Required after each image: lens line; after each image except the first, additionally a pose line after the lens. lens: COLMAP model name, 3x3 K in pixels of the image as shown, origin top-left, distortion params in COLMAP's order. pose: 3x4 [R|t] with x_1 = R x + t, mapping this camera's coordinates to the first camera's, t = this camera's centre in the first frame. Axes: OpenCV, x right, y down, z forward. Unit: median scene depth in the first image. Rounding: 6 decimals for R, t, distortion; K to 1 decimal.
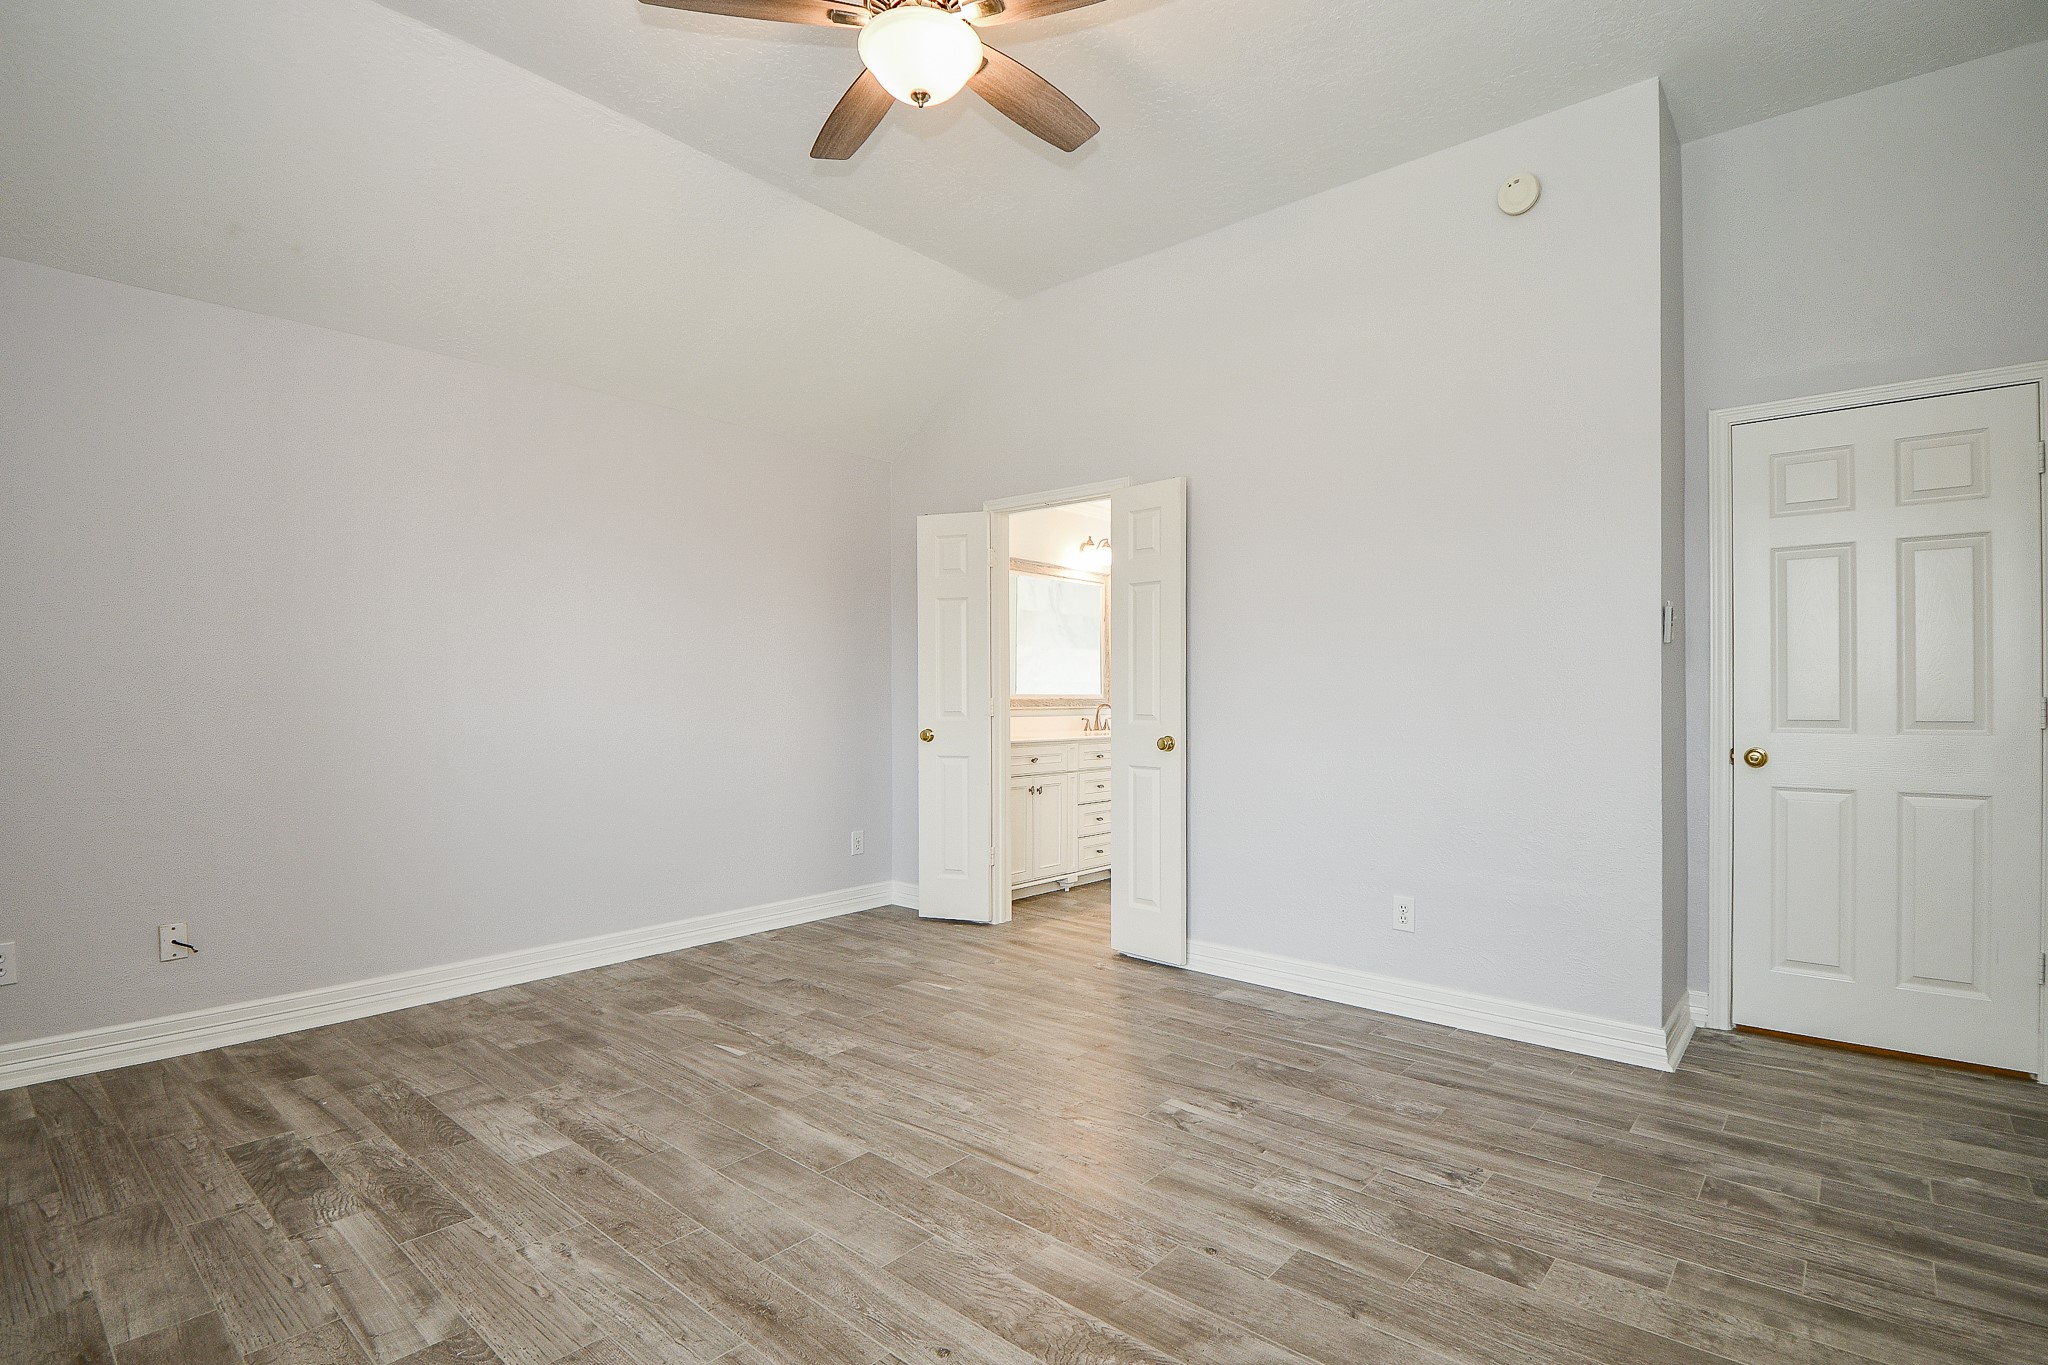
lens RADIAL K [[980.1, 0, 1032.5], [0, 980.1, 694.1], [0, 0, 1]] dist [-0.000504, -0.015974]
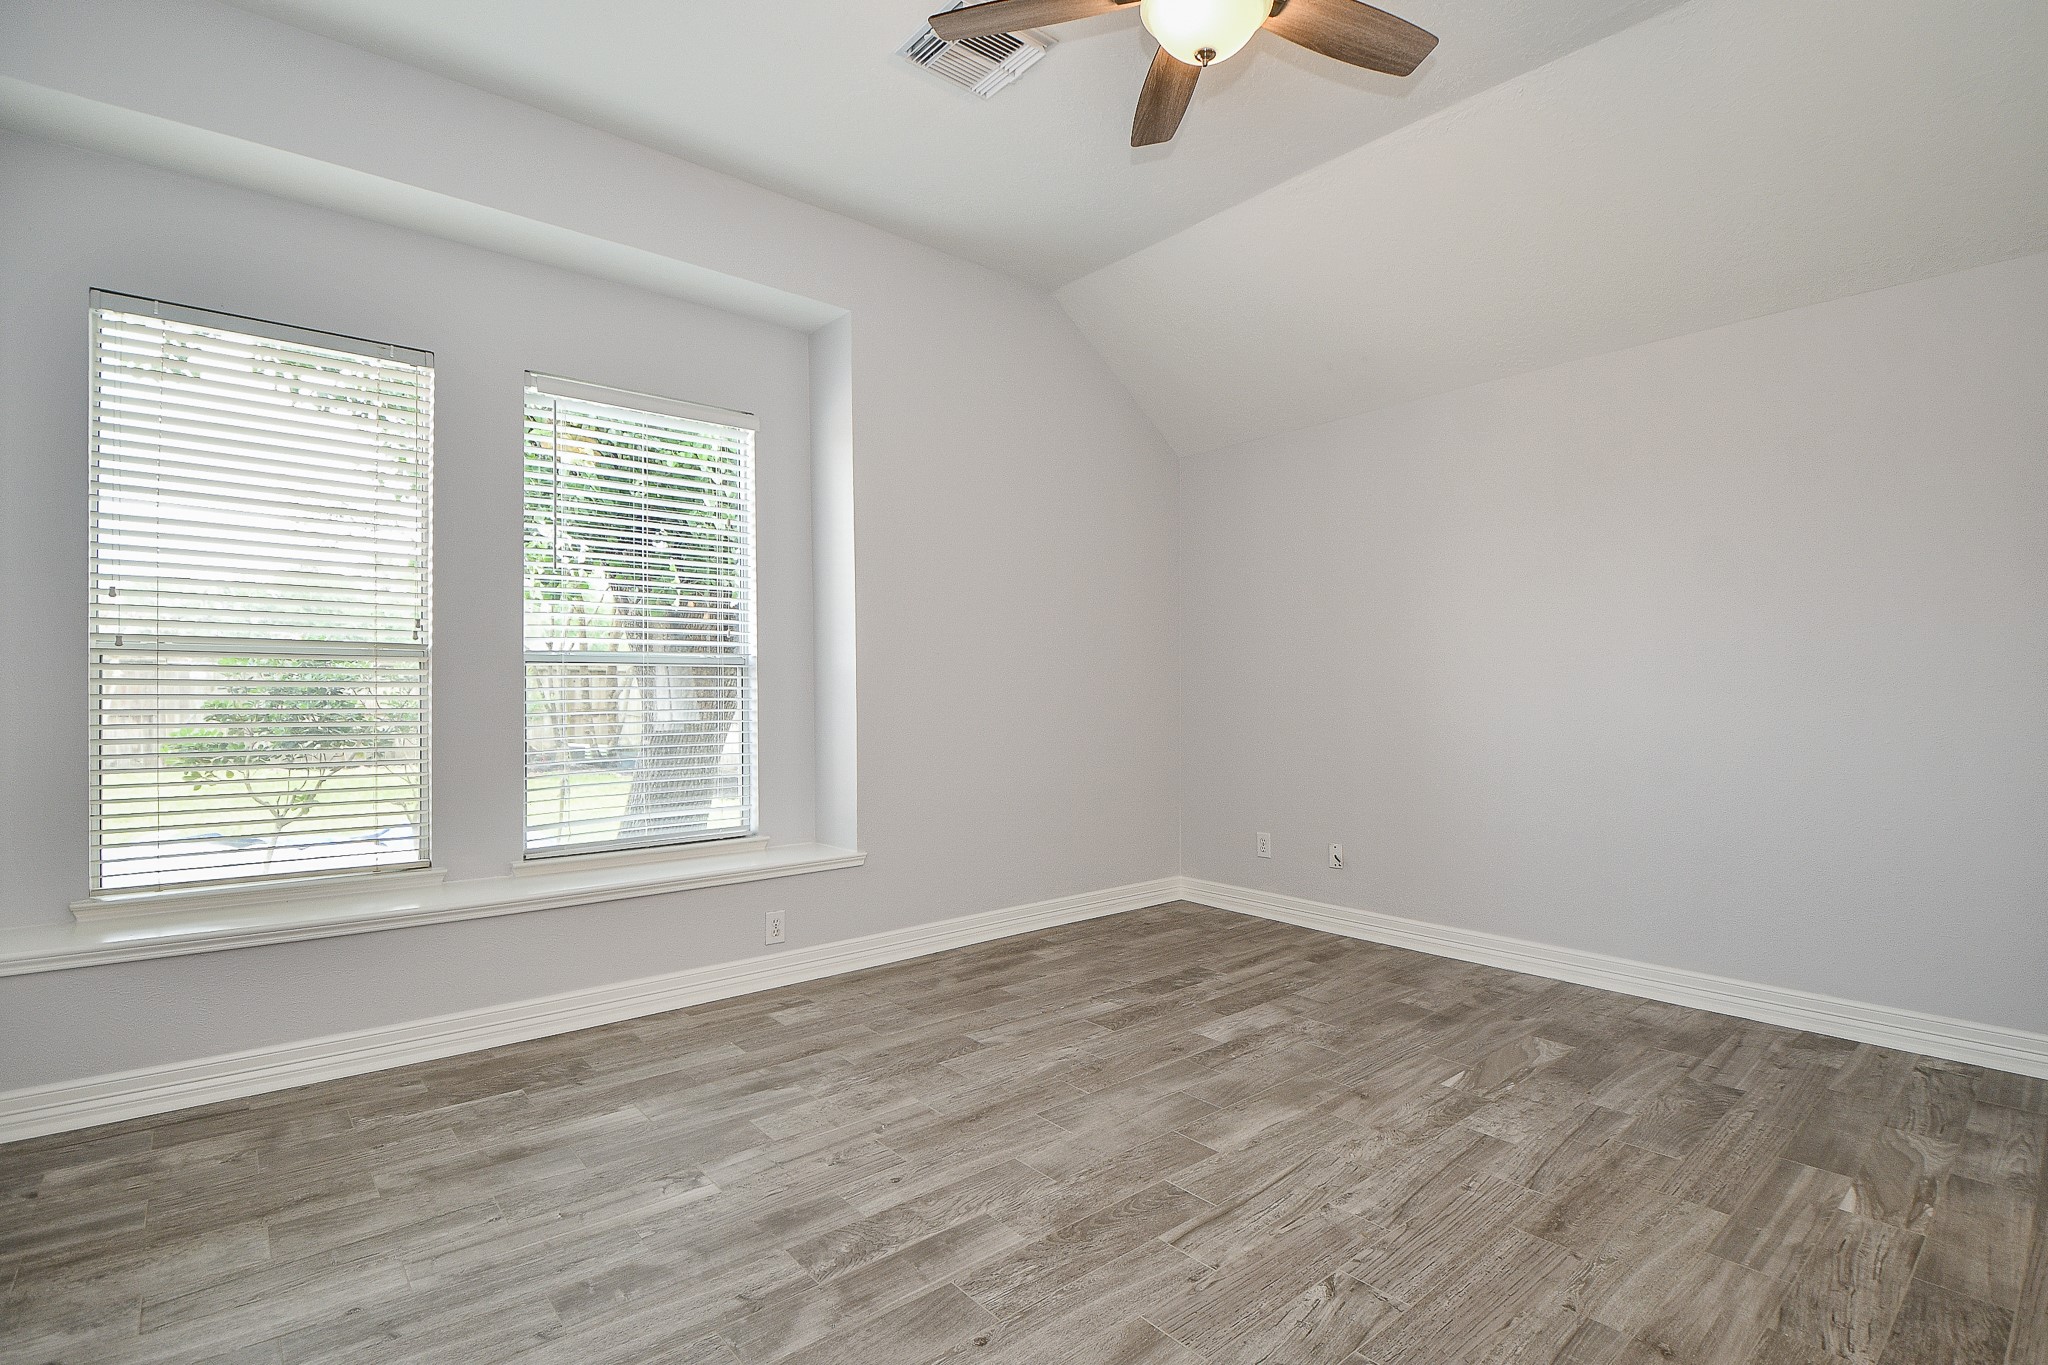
lens RADIAL K [[980.1, 0, 1040.8], [0, 980.1, 688.7], [0, 0, 1]] dist [-0.000504, -0.015974]
pose [[-0.162633, -0.003585, -0.986680, 0.695133], [0.001740, 0.999991, -0.003920, 0.002264], [0.986685, -0.002354, -0.162625, 0.814904]]
